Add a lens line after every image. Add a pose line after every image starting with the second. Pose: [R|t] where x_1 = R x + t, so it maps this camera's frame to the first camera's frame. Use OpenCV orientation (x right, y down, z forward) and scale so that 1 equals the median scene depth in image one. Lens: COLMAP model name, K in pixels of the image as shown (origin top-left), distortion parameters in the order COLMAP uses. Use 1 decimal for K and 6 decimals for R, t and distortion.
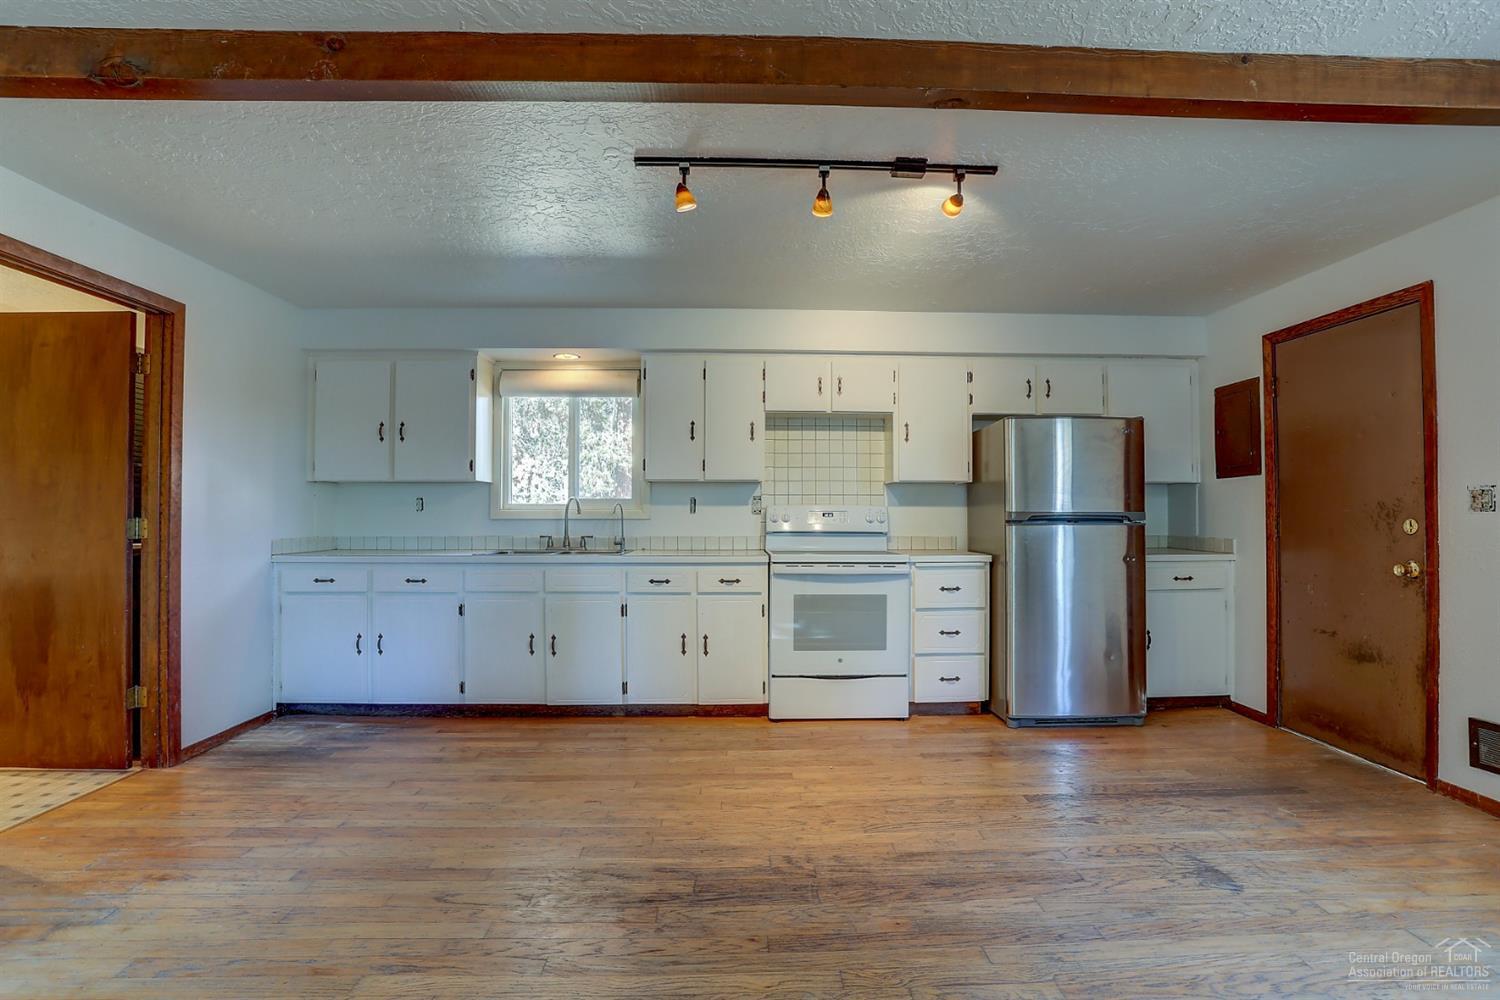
lens RADIAL K [[731.2, 0, 759.7], [0, 731.2, 503.0], [0, 0, 1]] dist [-0.081463, 0.035723]
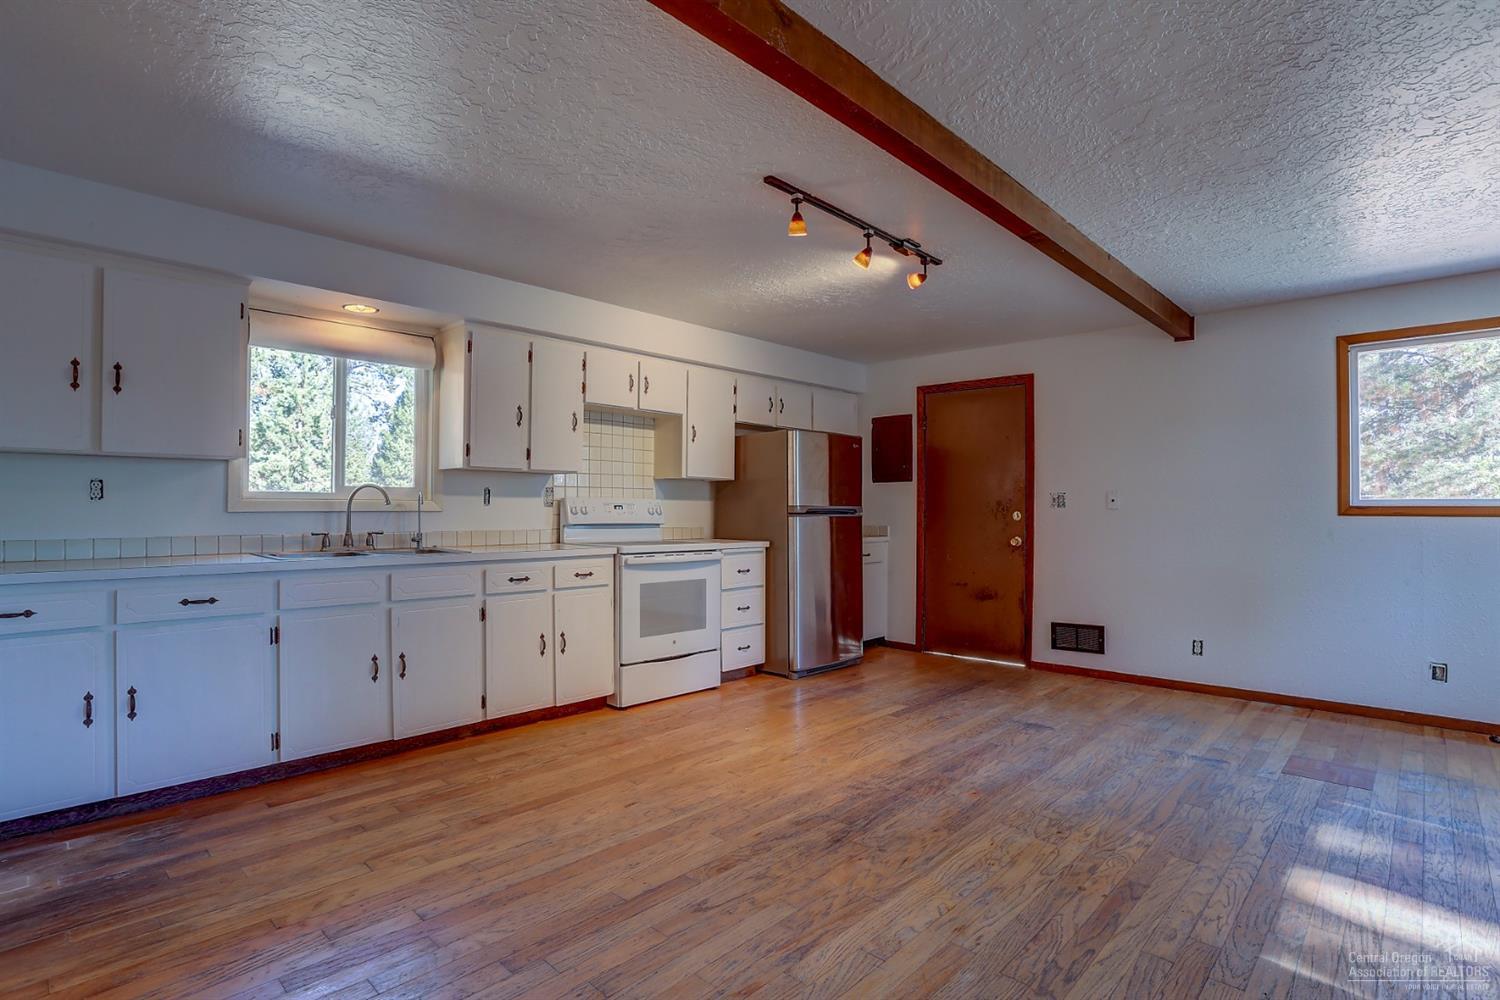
lens RADIAL K [[740.7, 0, 757.8], [0, 740.7, 502.4], [0, 0, 1]] dist [-0.084805, 0.041154]
pose [[0.710180, 0.008596, 0.703967, -0.574754], [-0.014672, 0.999889, 0.002592, 0.004063], [-0.703867, -0.012170, 0.710228, 0.137466]]
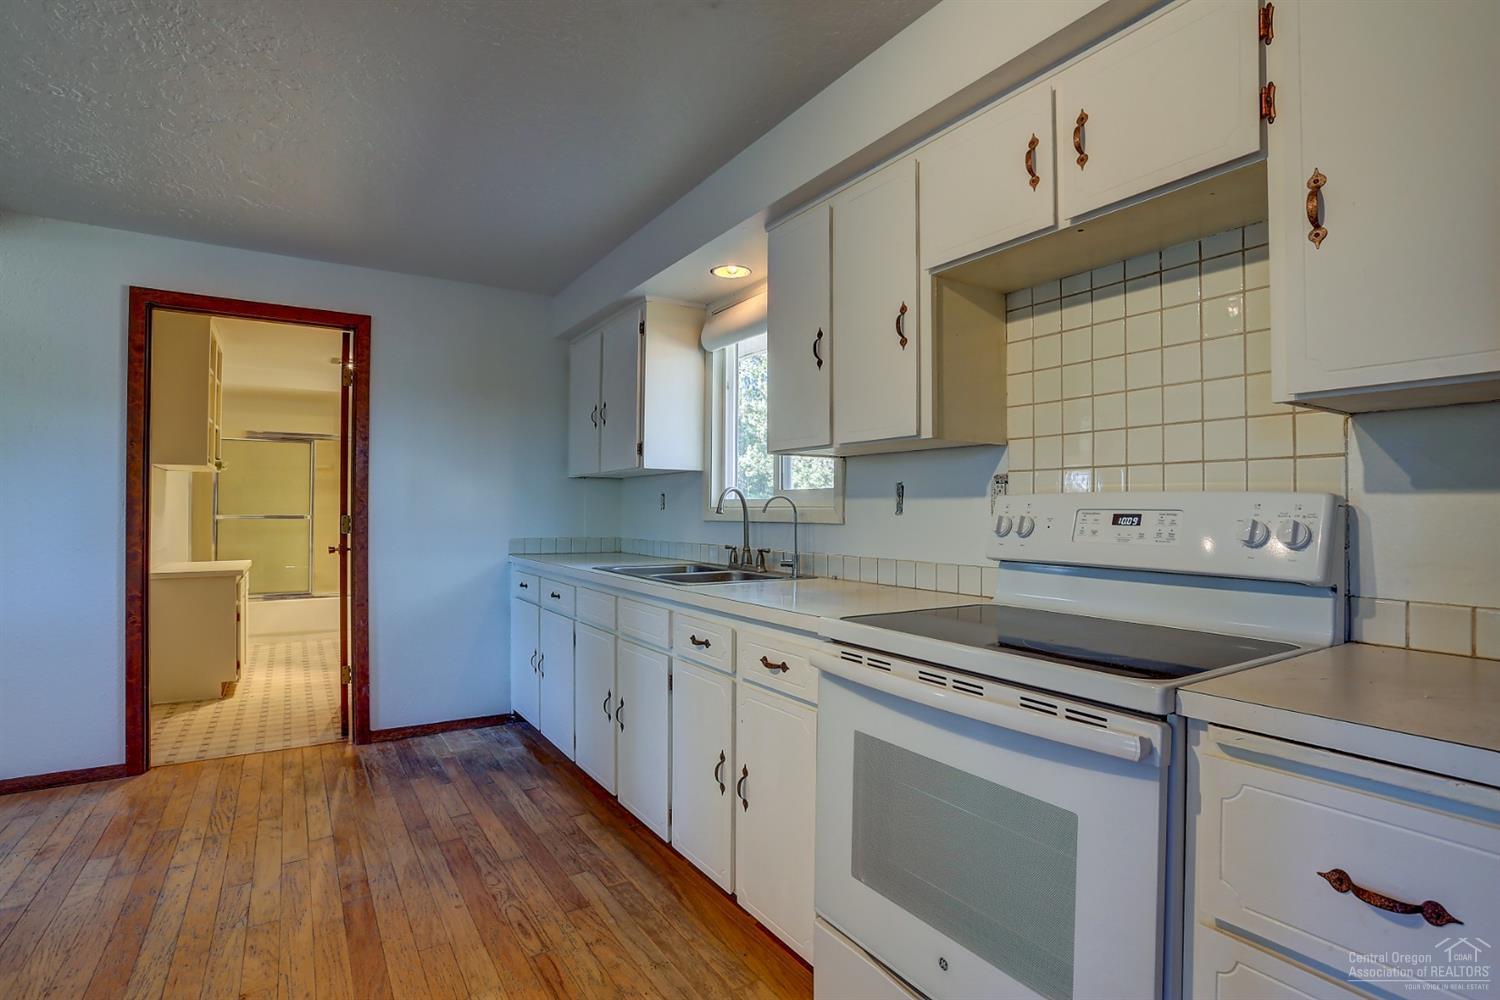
lens RADIAL K [[740.7, 0, 757.8], [0, 740.7, 502.4], [0, 0, 1]] dist [-0.084805, 0.041154]
pose [[0.512271, -0.008049, -0.858786, 0.346530], [0.006838, 0.999963, -0.005293, 0.009536], [0.858797, -0.003161, 0.512307, 0.764133]]
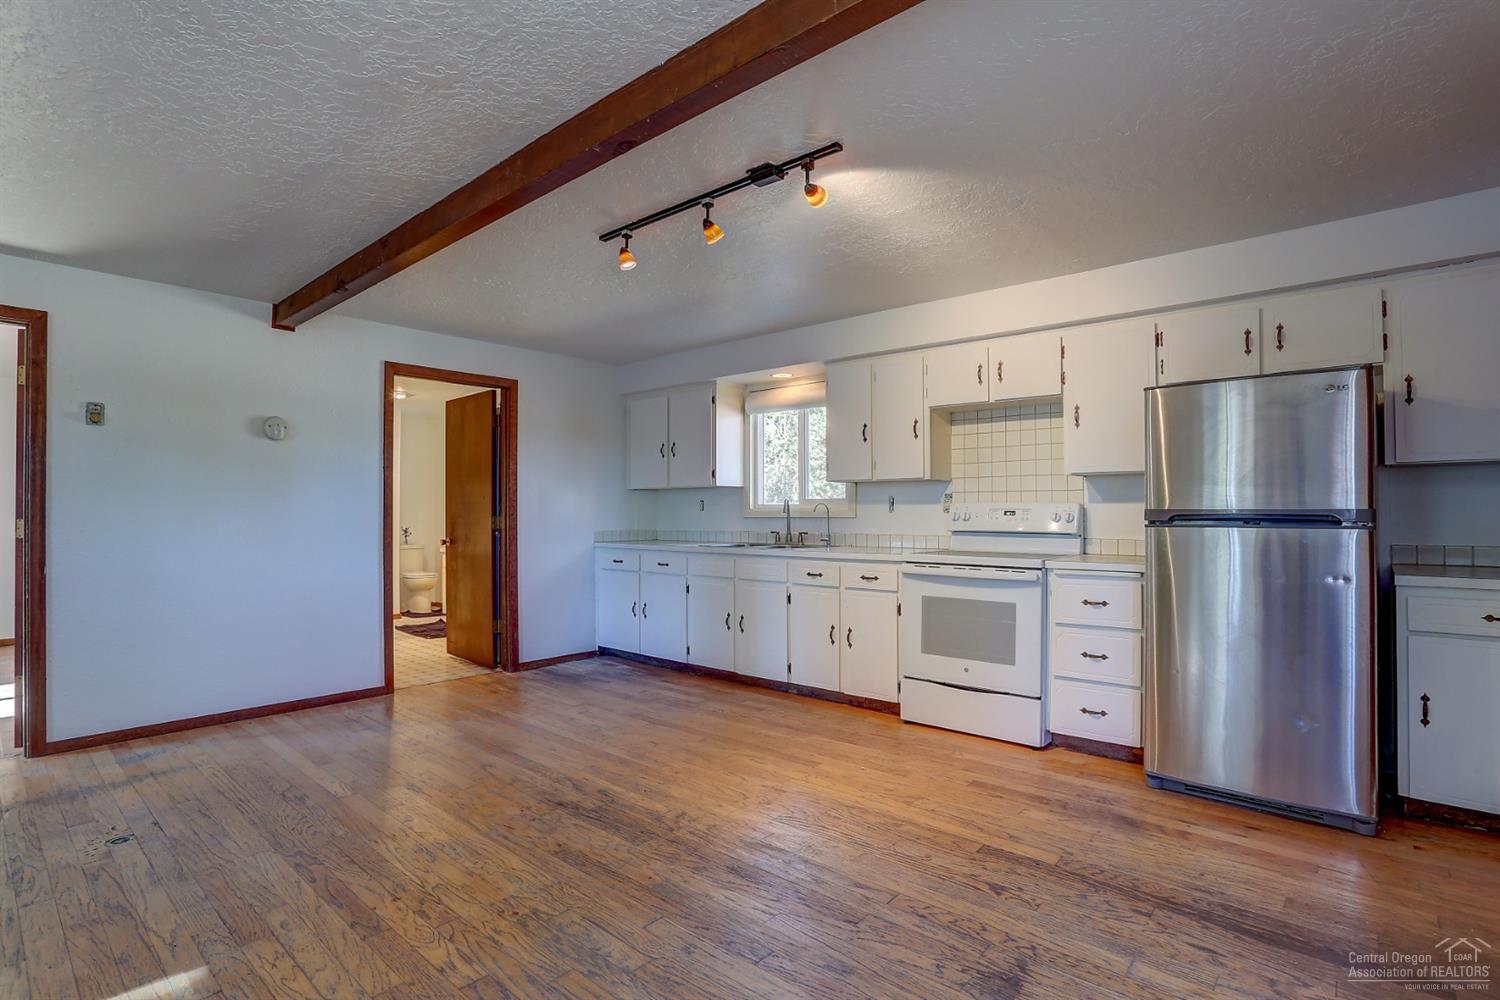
lens RADIAL K [[731.2, 0, 759.7], [0, 731.2, 503.0], [0, 0, 1]] dist [-0.081463, 0.035723]
pose [[0.732535, -0.010193, -0.680653, 0.547894], [0.012060, 0.999925, -0.001995, 0.001585], [0.680623, -0.006747, 0.732603, 0.146763]]
